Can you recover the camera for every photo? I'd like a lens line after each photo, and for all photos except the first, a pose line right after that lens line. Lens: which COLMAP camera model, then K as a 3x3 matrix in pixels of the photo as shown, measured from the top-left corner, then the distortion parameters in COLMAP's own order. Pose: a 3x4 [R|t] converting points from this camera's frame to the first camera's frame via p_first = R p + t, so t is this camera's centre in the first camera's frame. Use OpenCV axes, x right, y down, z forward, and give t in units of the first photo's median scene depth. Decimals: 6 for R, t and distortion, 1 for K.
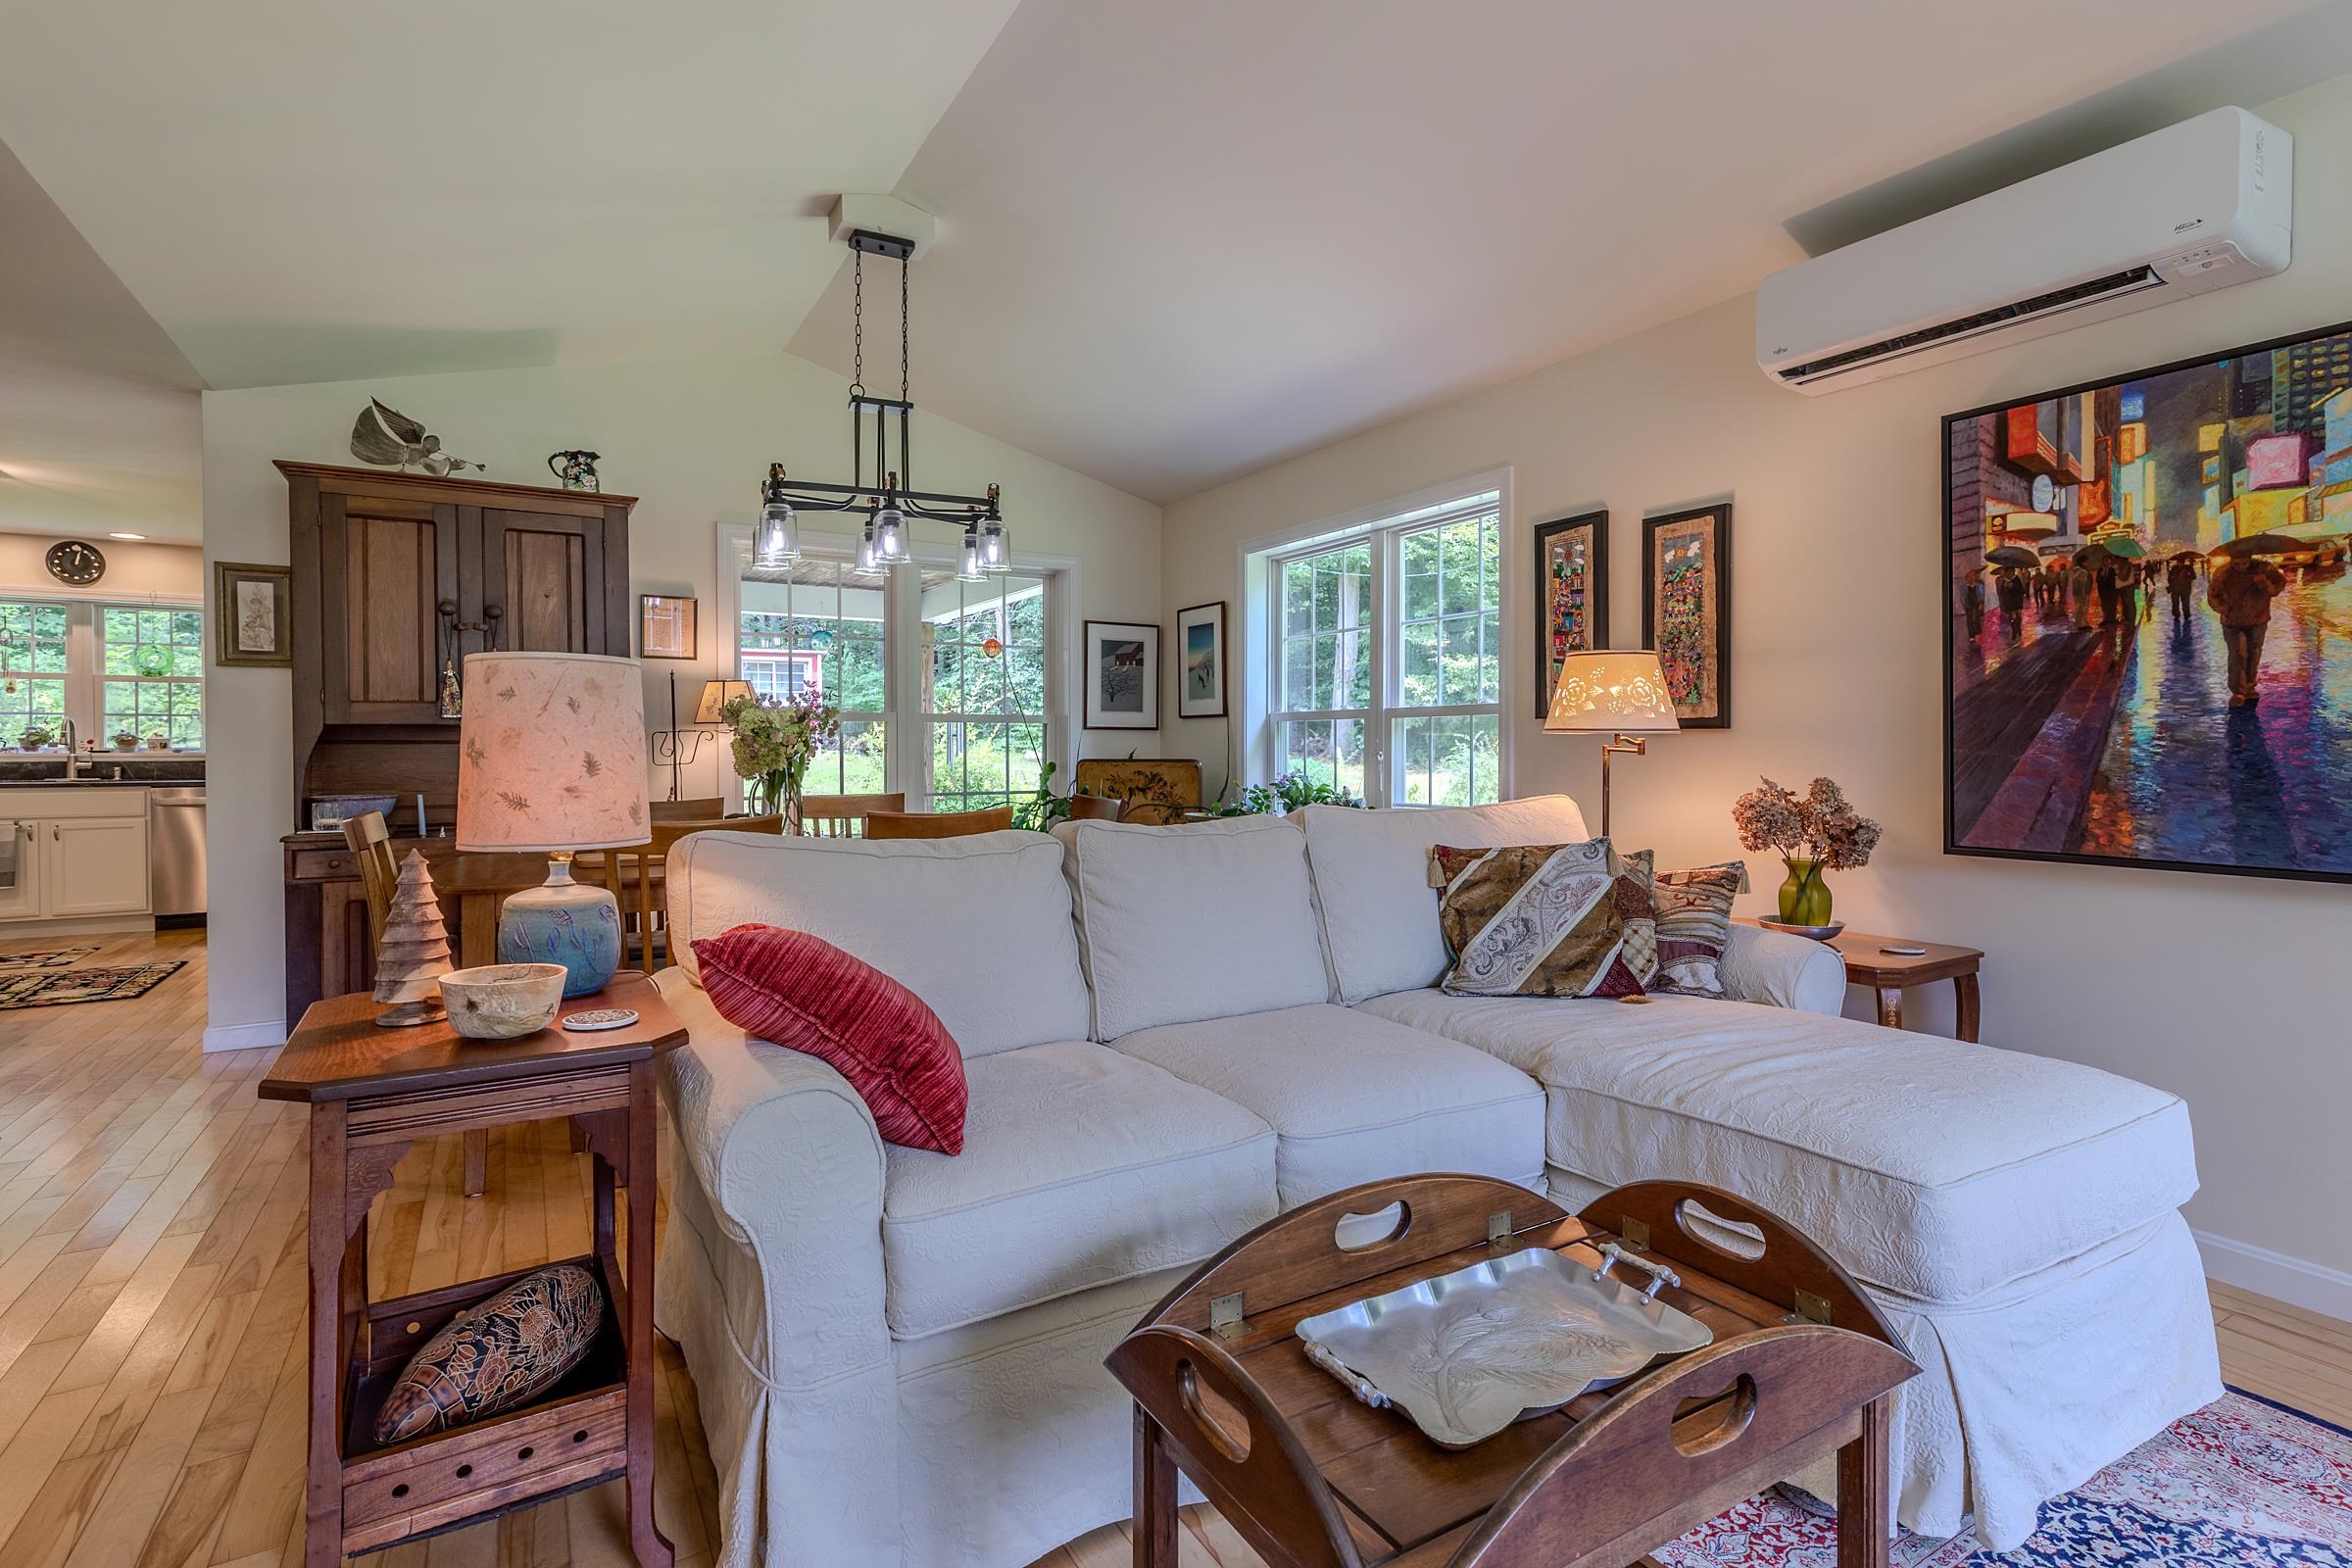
lens RADIAL K [[1124.5, 0, 1196.9], [0, 1124.5, 759.0], [0, 0, 1]] dist [0.005700, -0.000514]
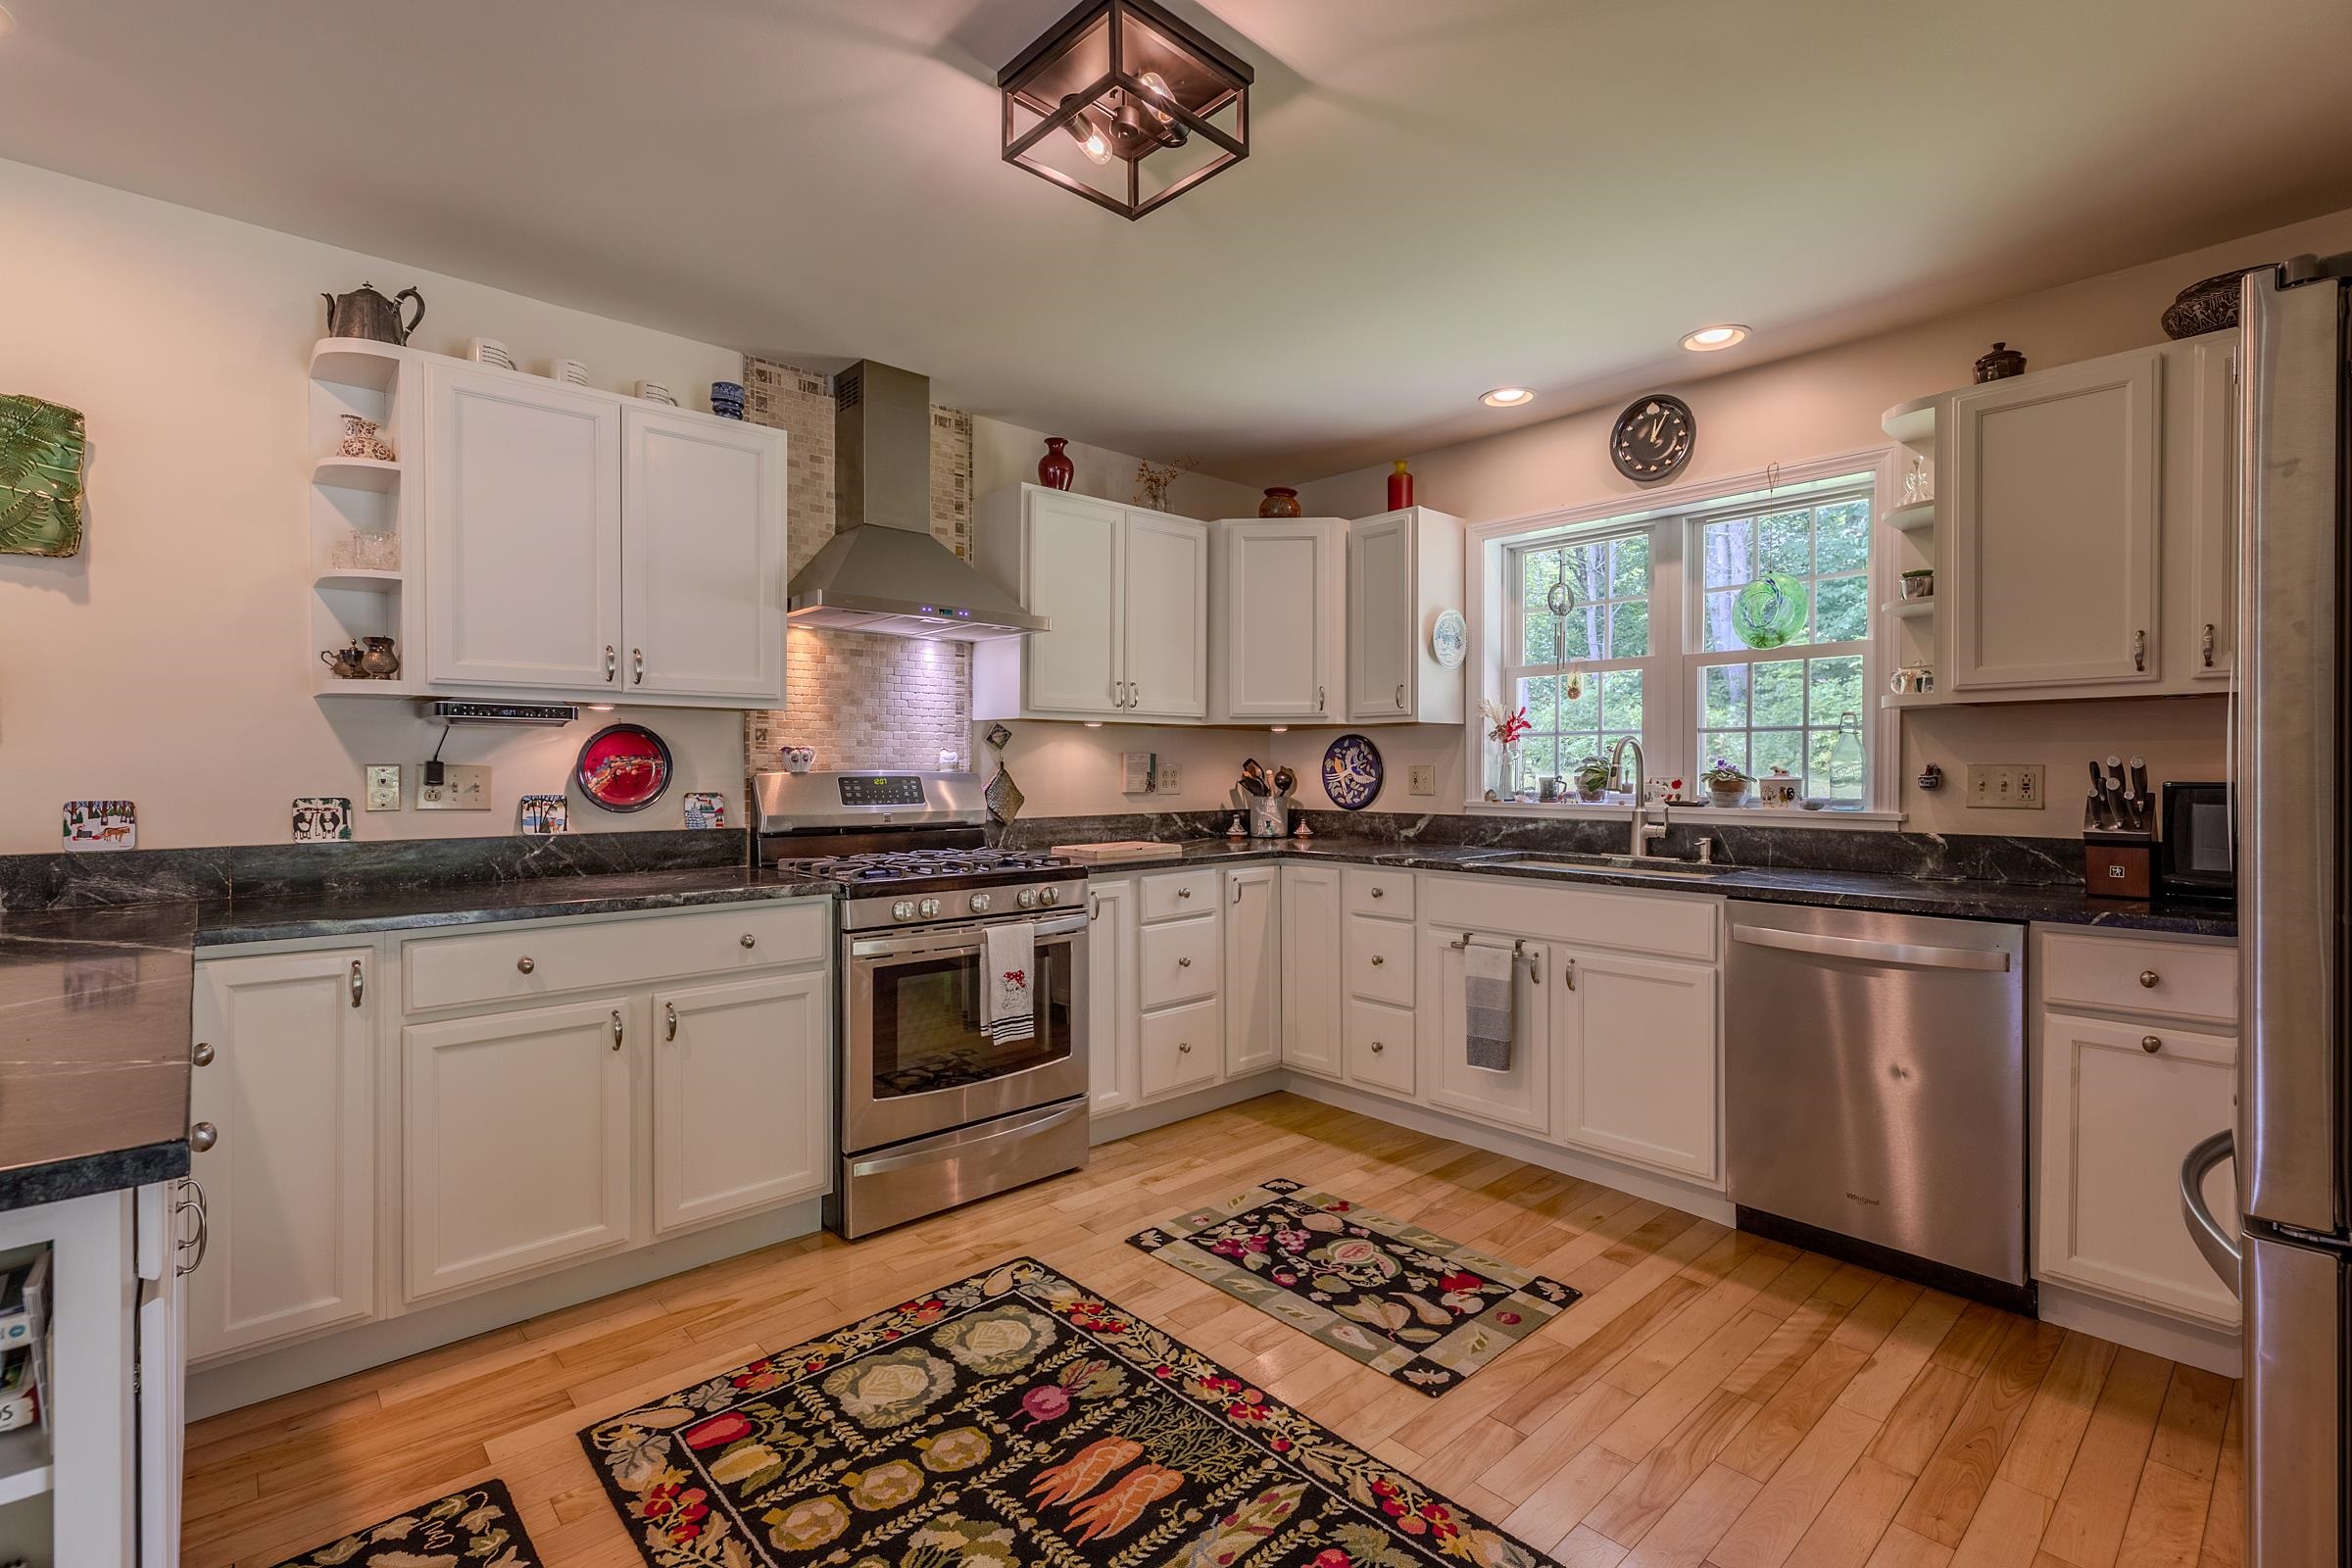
lens RADIAL K [[1076.3, 0, 1174.6], [0, 1076.3, 772.1], [0, 0, 1]] dist [0.007295, 0.000240]
pose [[0.192448, 0.004605, -0.981296, -0.918480], [-0.013163, 0.999911, 0.002111, -0.032093], [0.981219, 0.012510, 0.192492, 1.159629]]
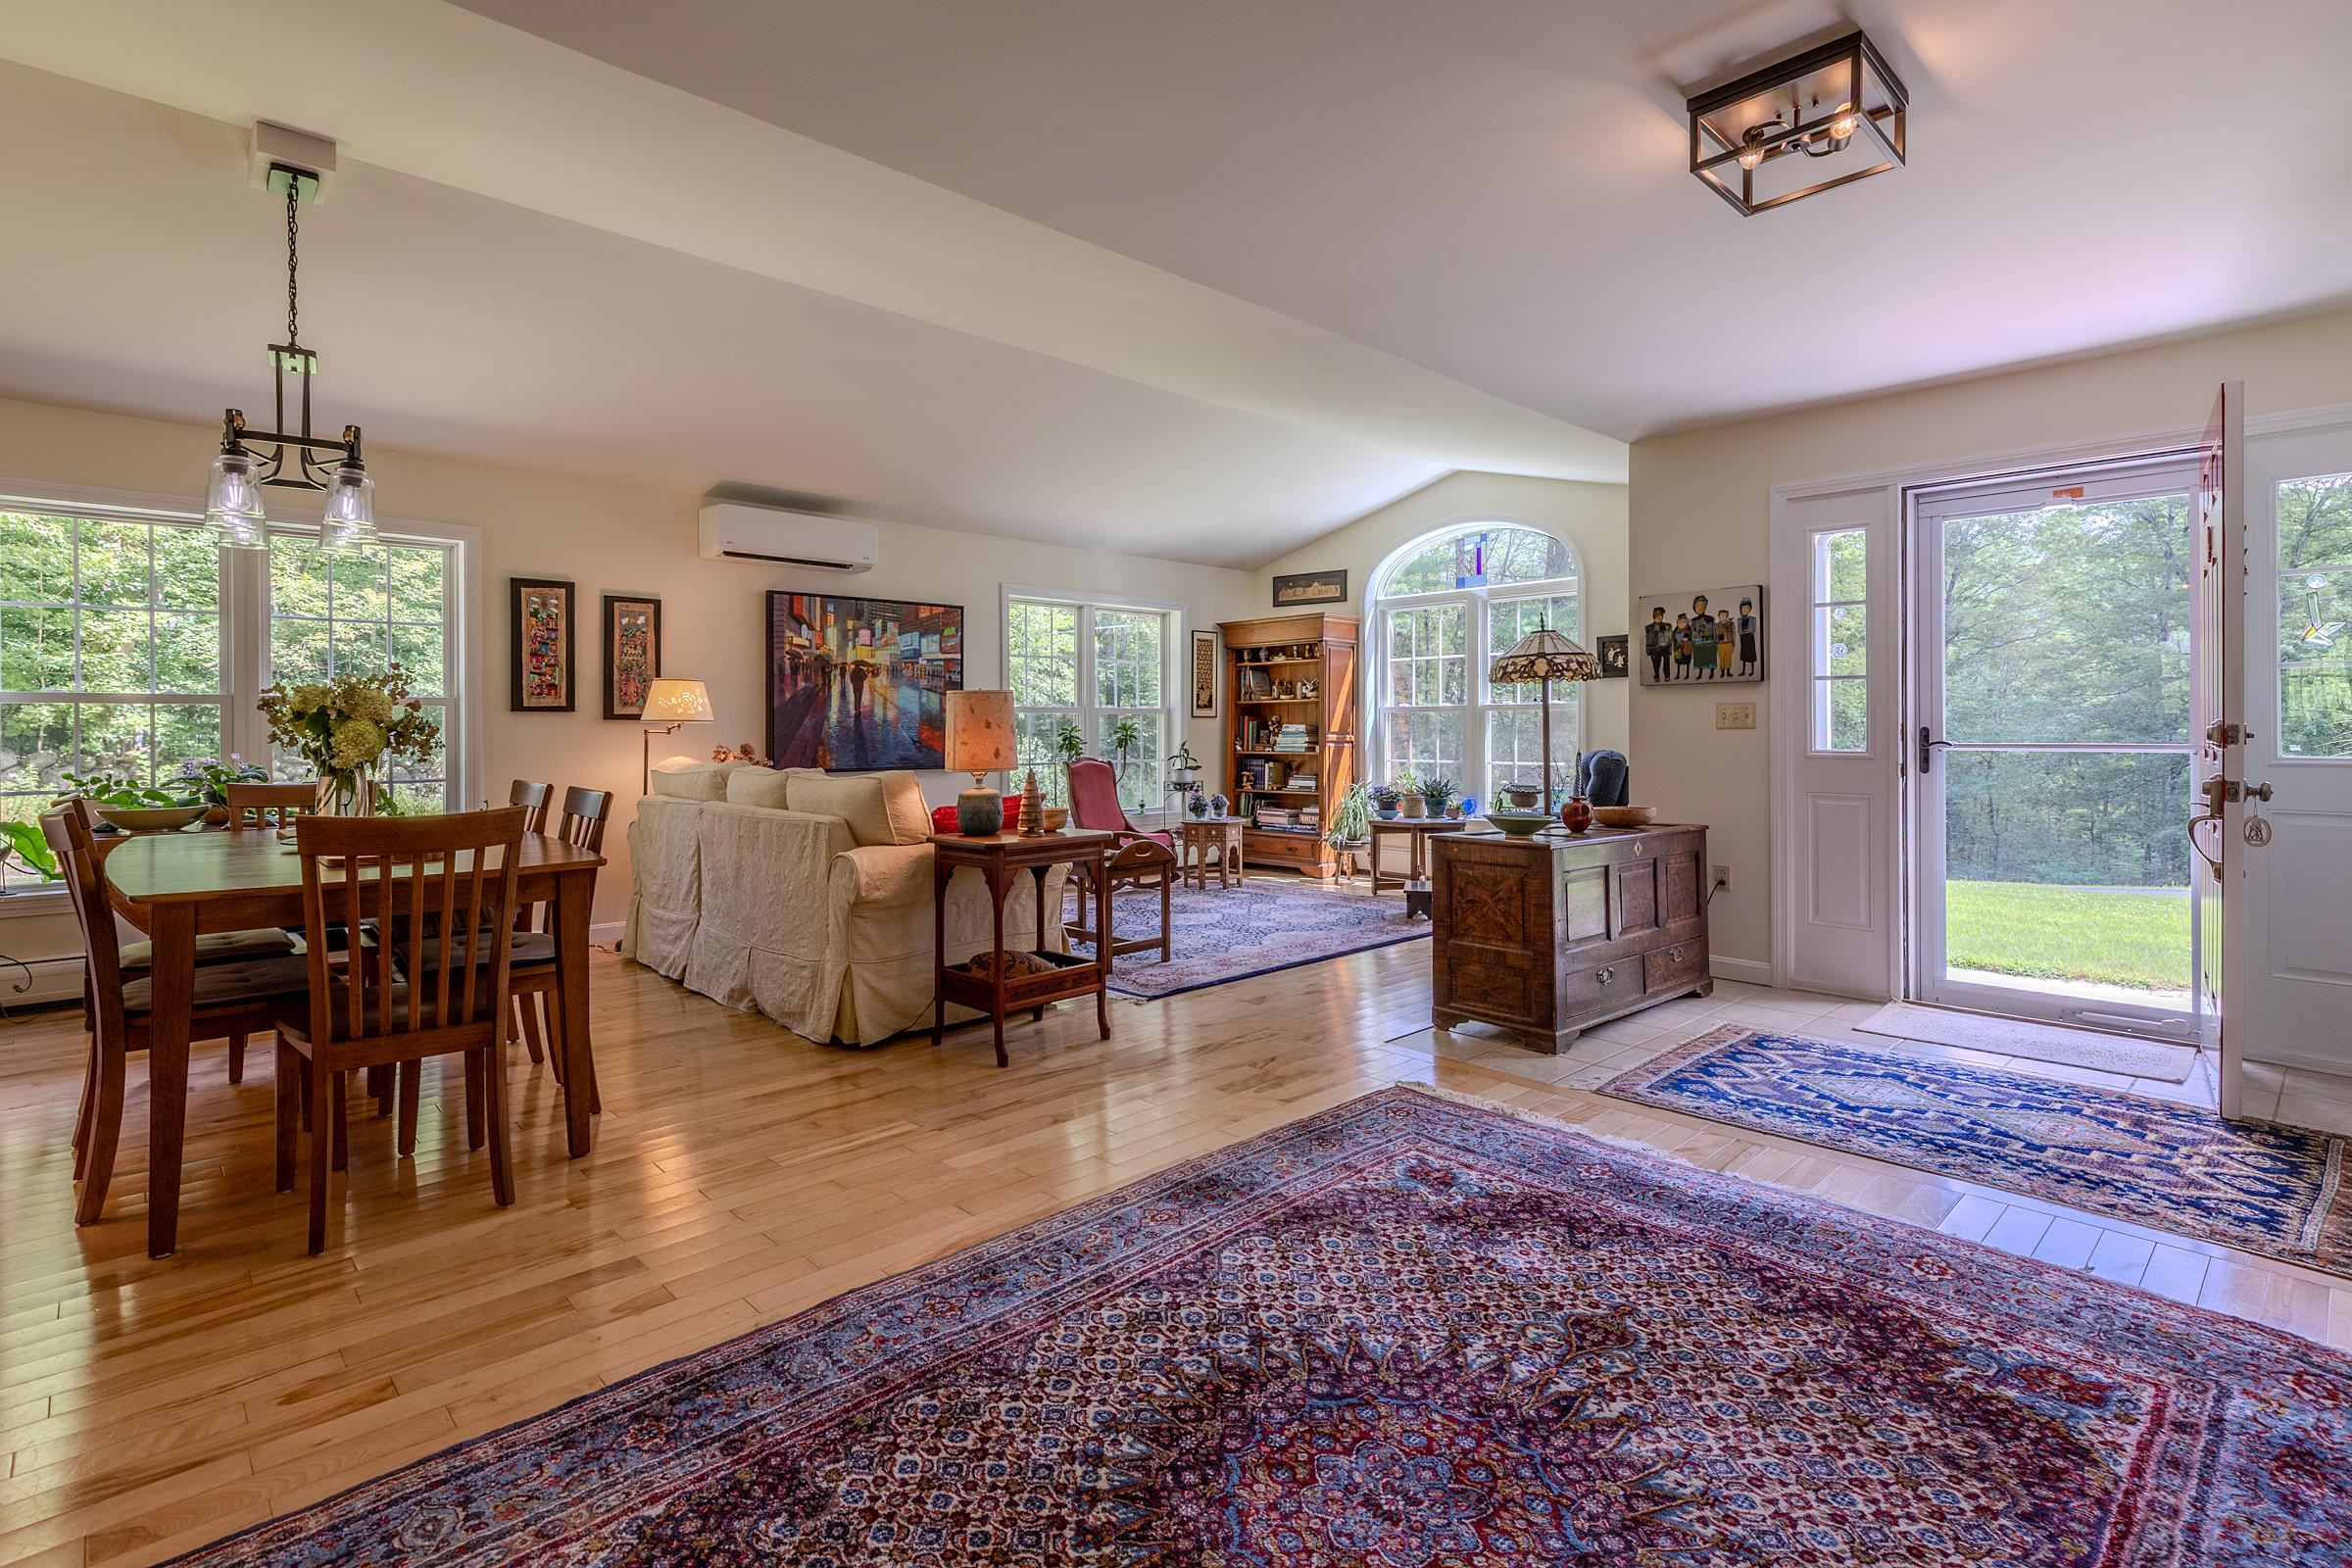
lens RADIAL K [[1124.5, 0, 1145.3], [0, 1124.5, 727.4], [0, 0, 1]] dist [0.005700, -0.000514]
pose [[-0.198778, 0.002850, 0.980040, -1.176202], [0.017835, 0.999841, 0.000710, -0.001267], [-0.979882, 0.017621, -0.198797, 0.451894]]
